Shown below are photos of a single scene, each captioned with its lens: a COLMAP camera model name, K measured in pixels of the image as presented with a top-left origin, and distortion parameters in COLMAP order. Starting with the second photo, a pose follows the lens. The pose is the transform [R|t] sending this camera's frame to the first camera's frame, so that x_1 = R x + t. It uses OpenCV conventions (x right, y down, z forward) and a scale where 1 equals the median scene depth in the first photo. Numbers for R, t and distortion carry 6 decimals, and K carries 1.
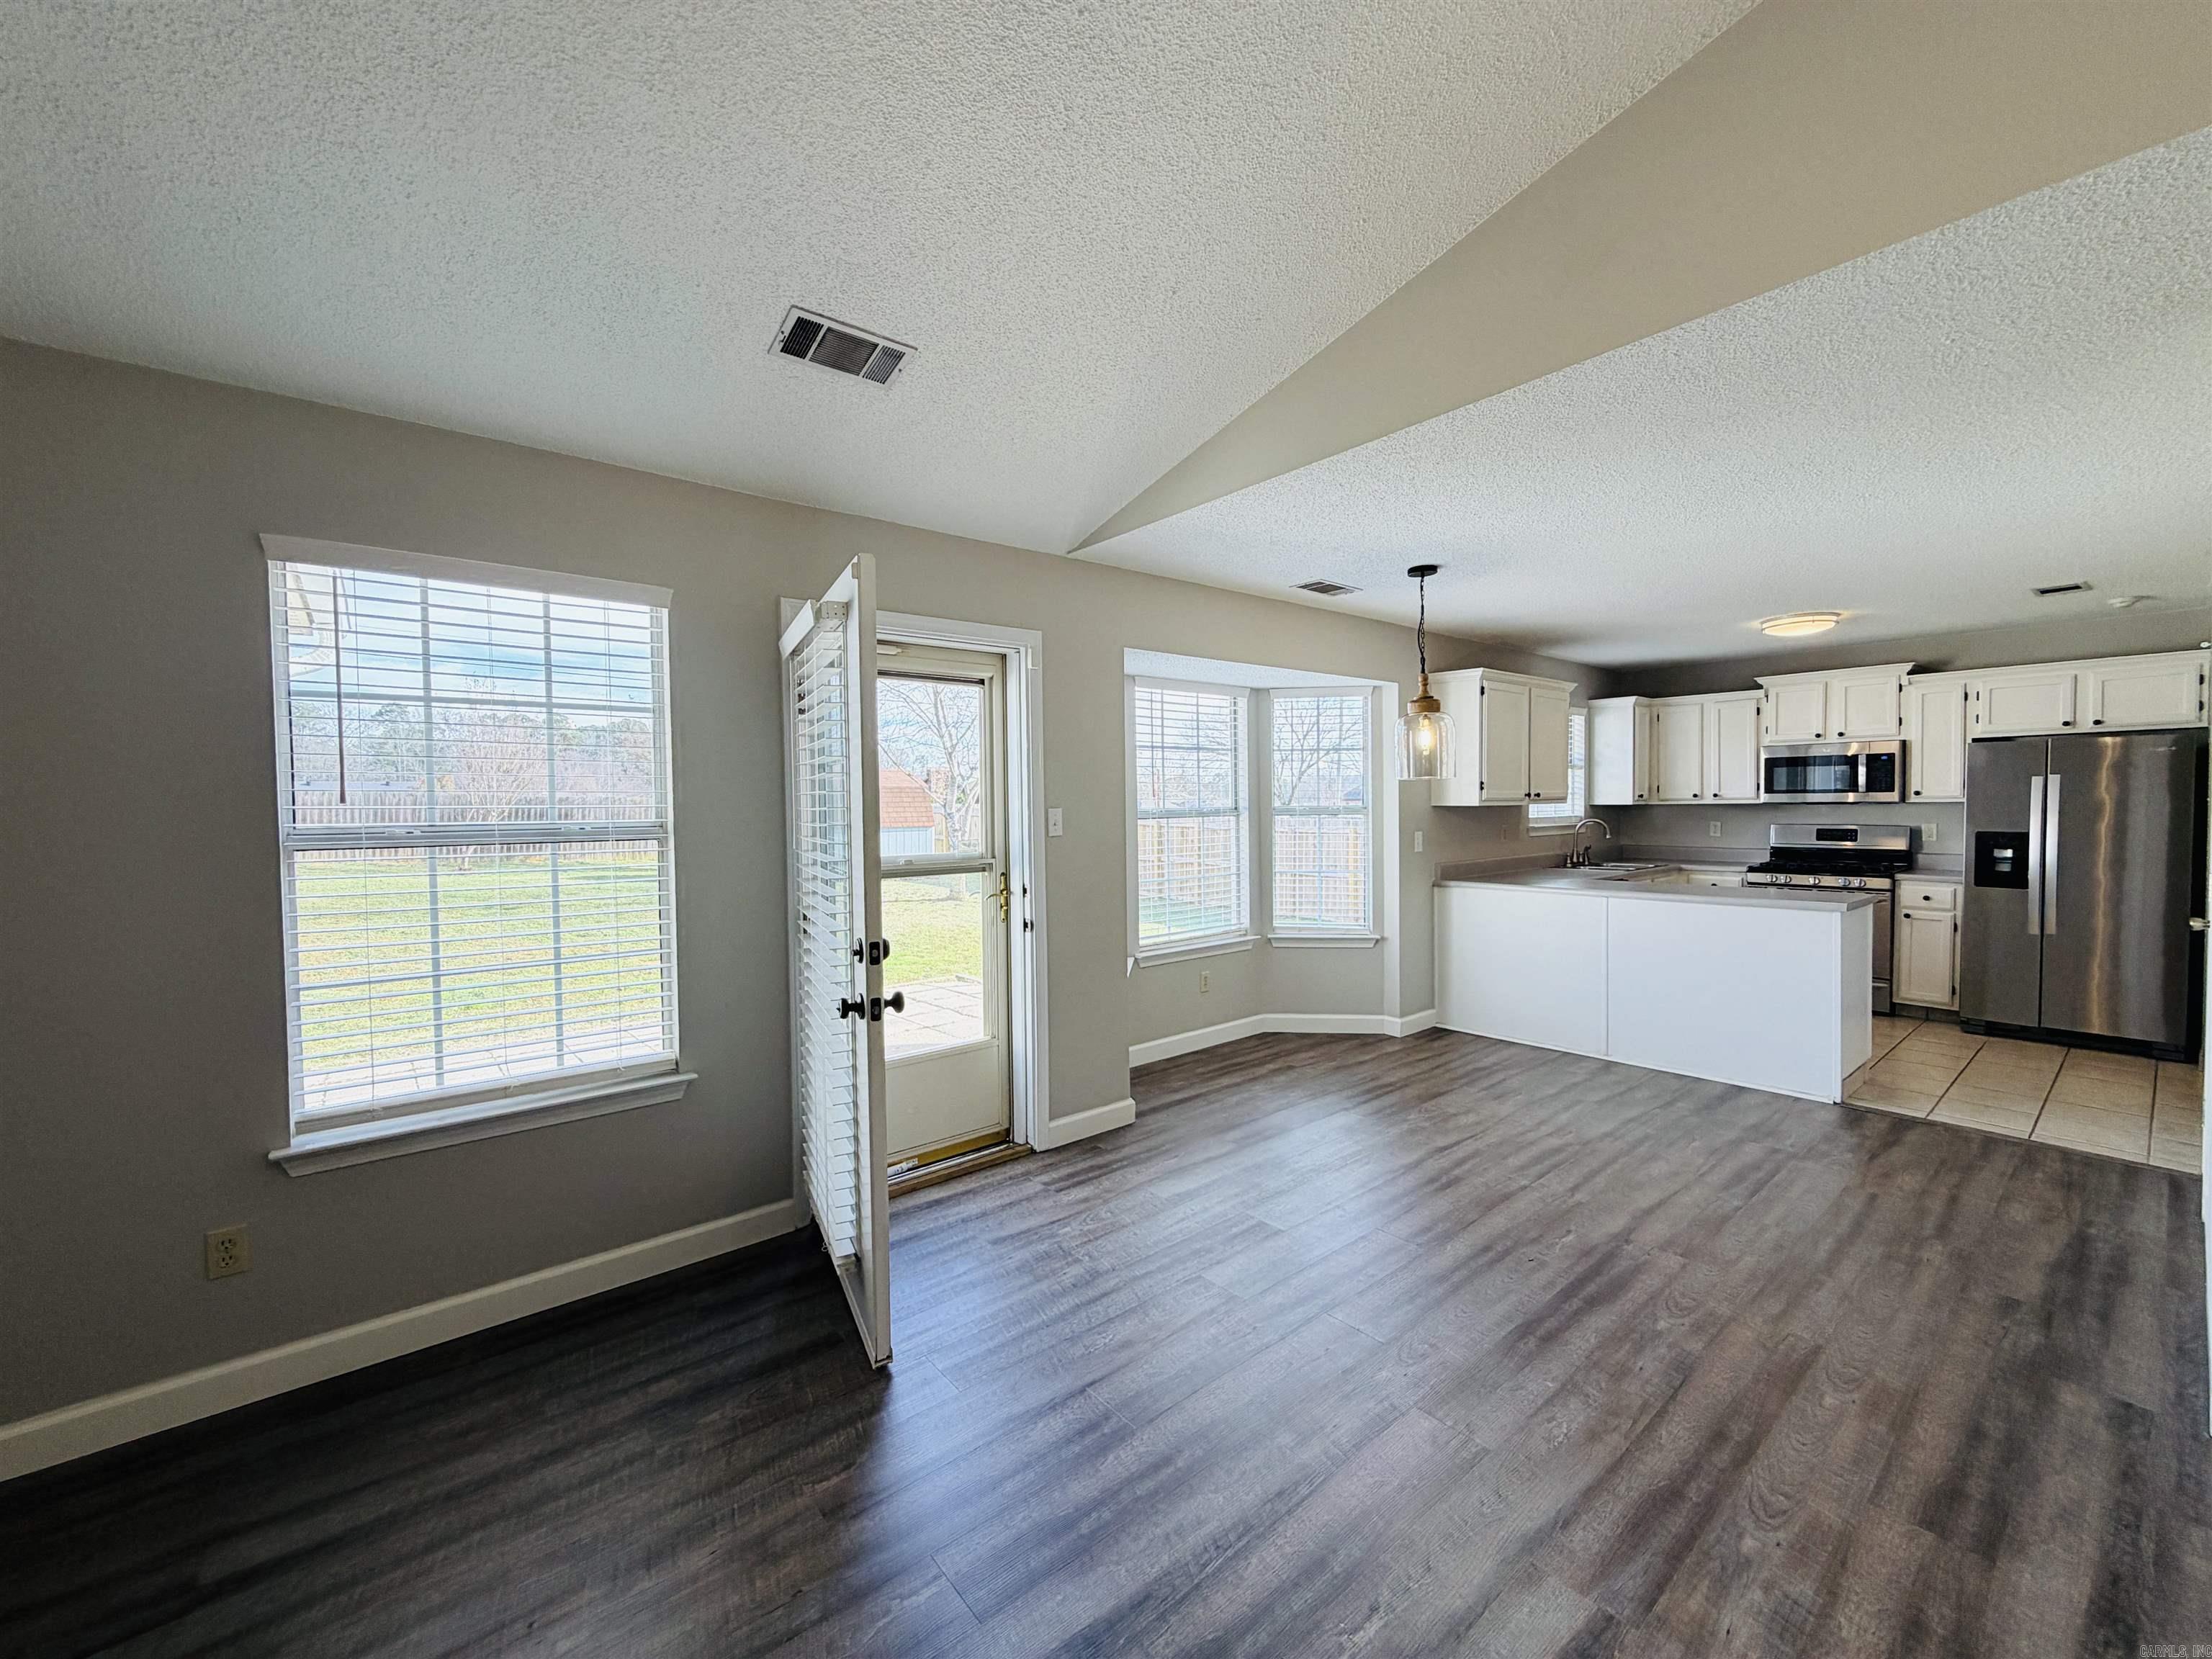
lens RADIAL K [[884.3, 0, 1097.8], [0, 884.3, 828.3], [0, 0, 1]] dist [-0.000037, -0.000381]
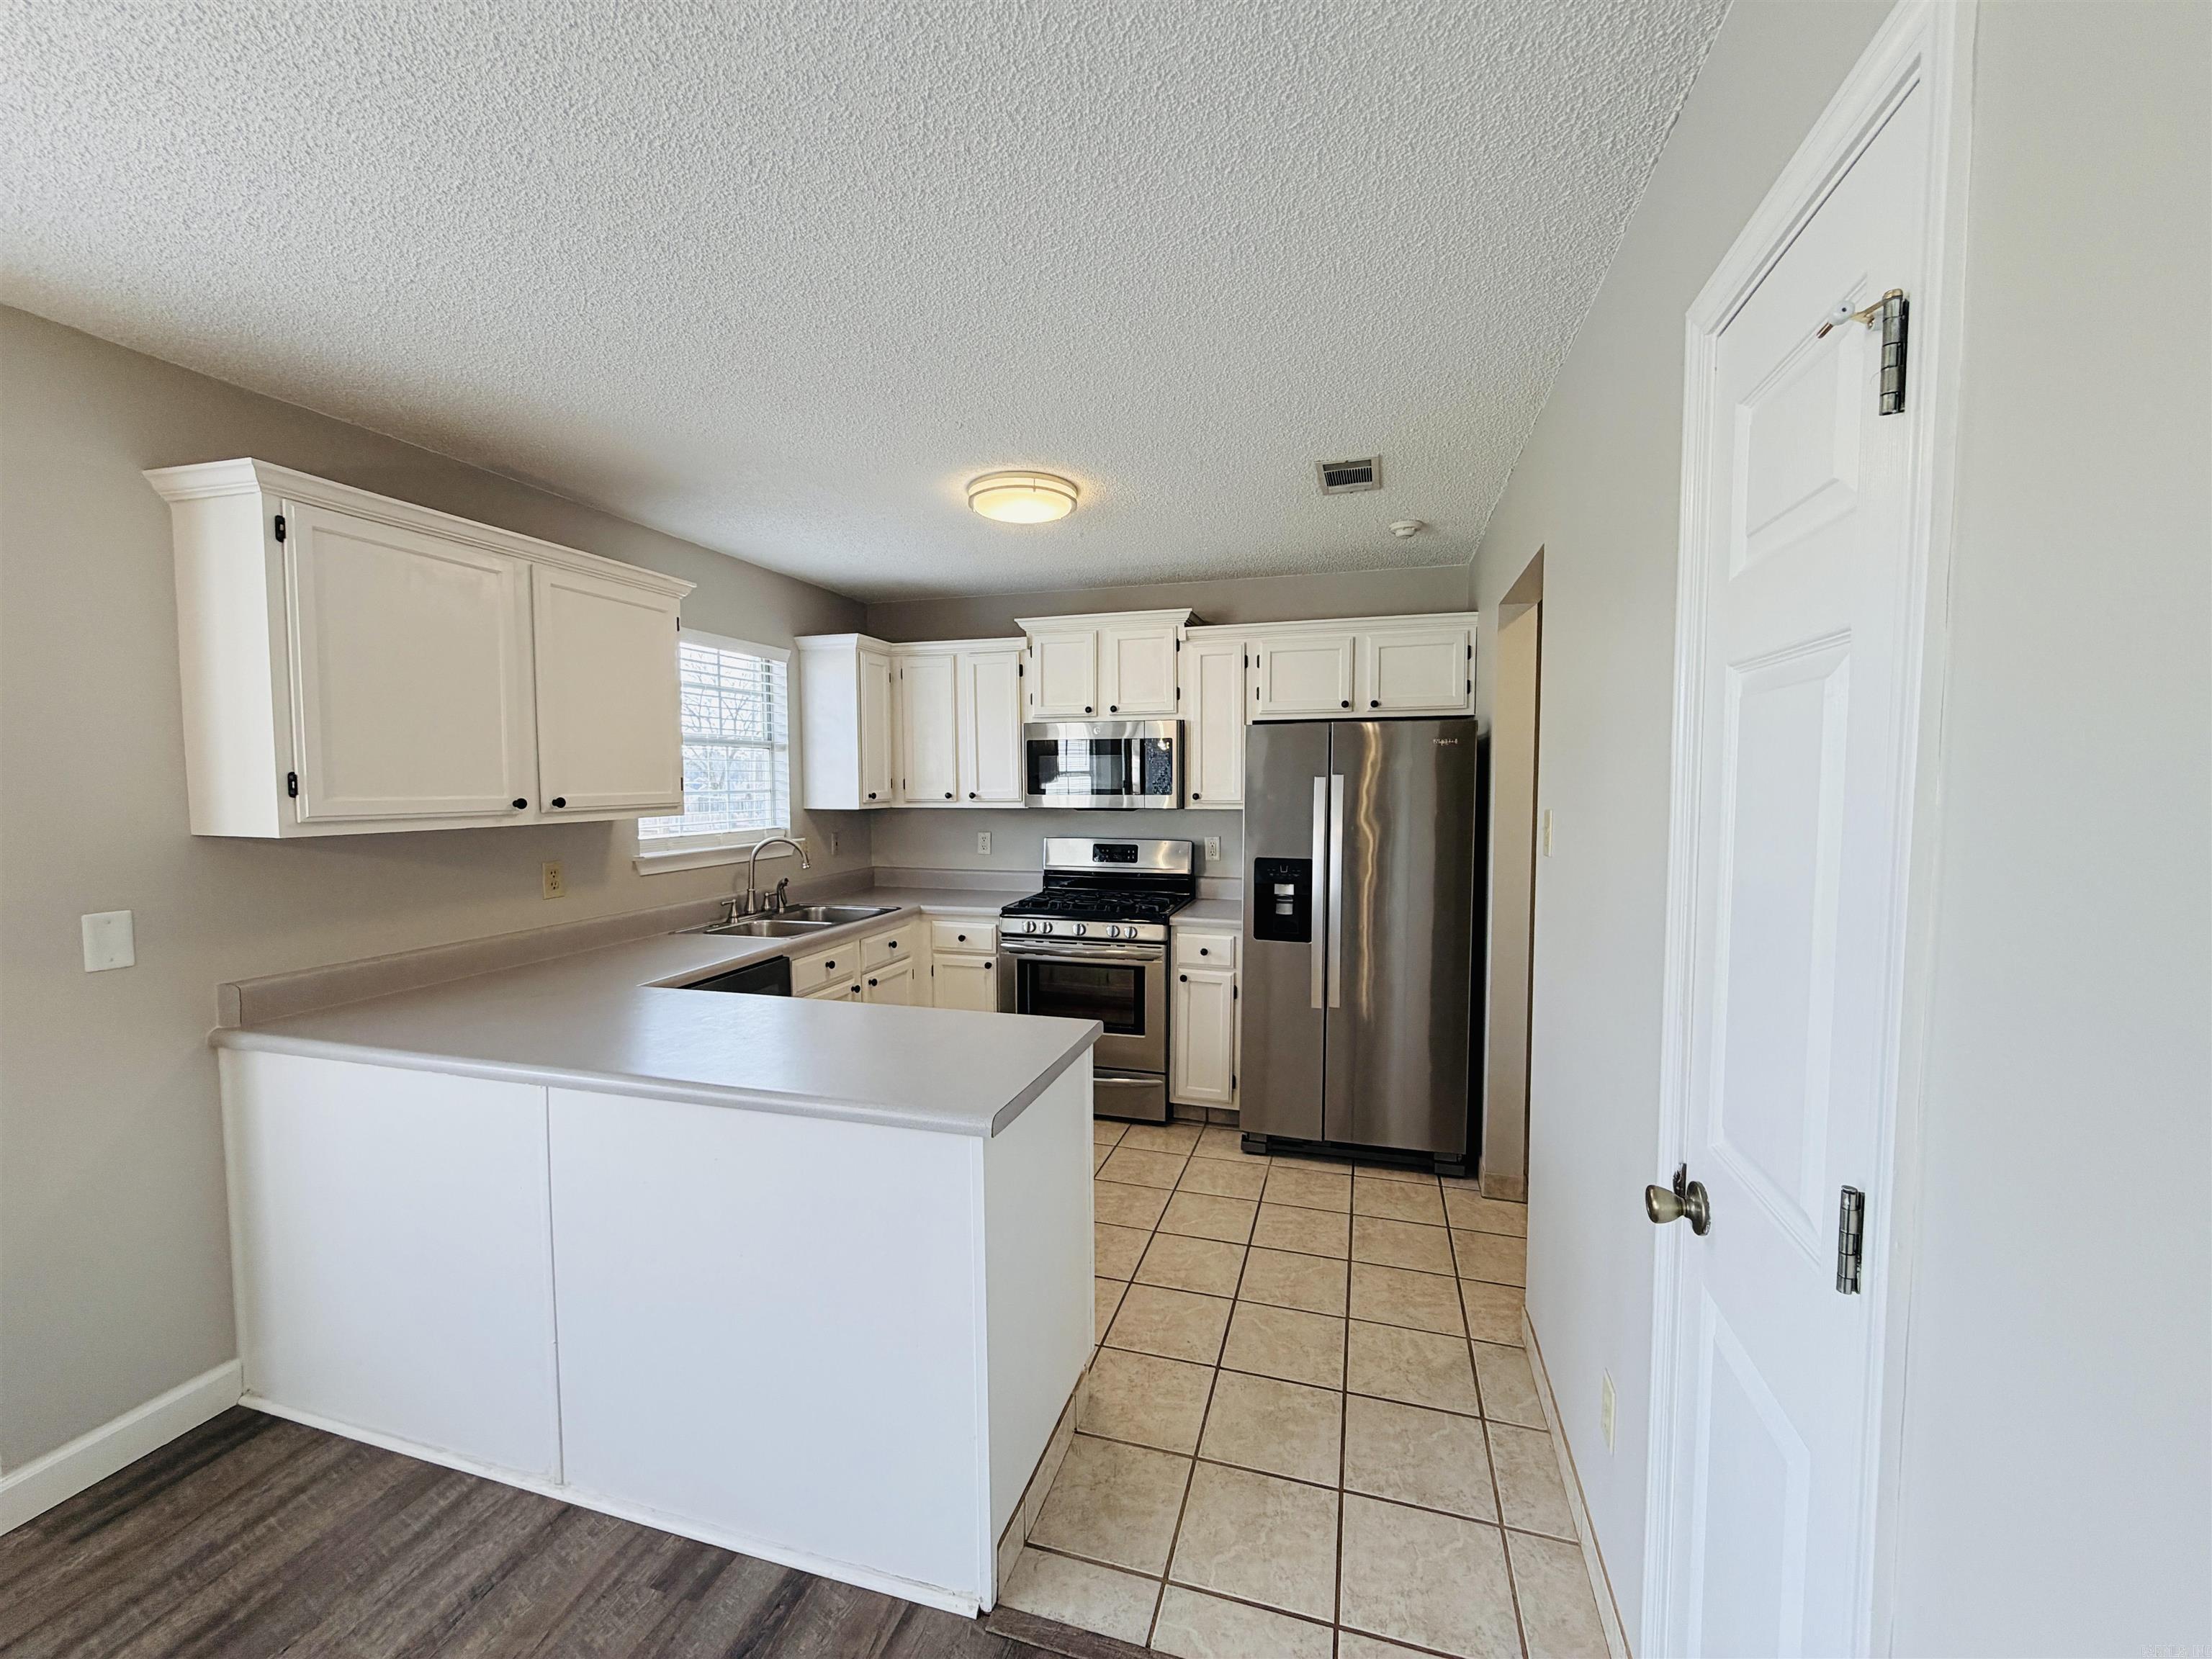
lens RADIAL K [[884.3, 0, 1108.3], [0, 884.3, 829.3], [0, 0, 1]] dist [-0.000037, -0.000381]
pose [[0.822410, -0.022828, 0.568437, 0.481955], [0.009601, 0.999609, 0.026253, -0.033715], [-0.568814, -0.016133, 0.822308, 0.473862]]
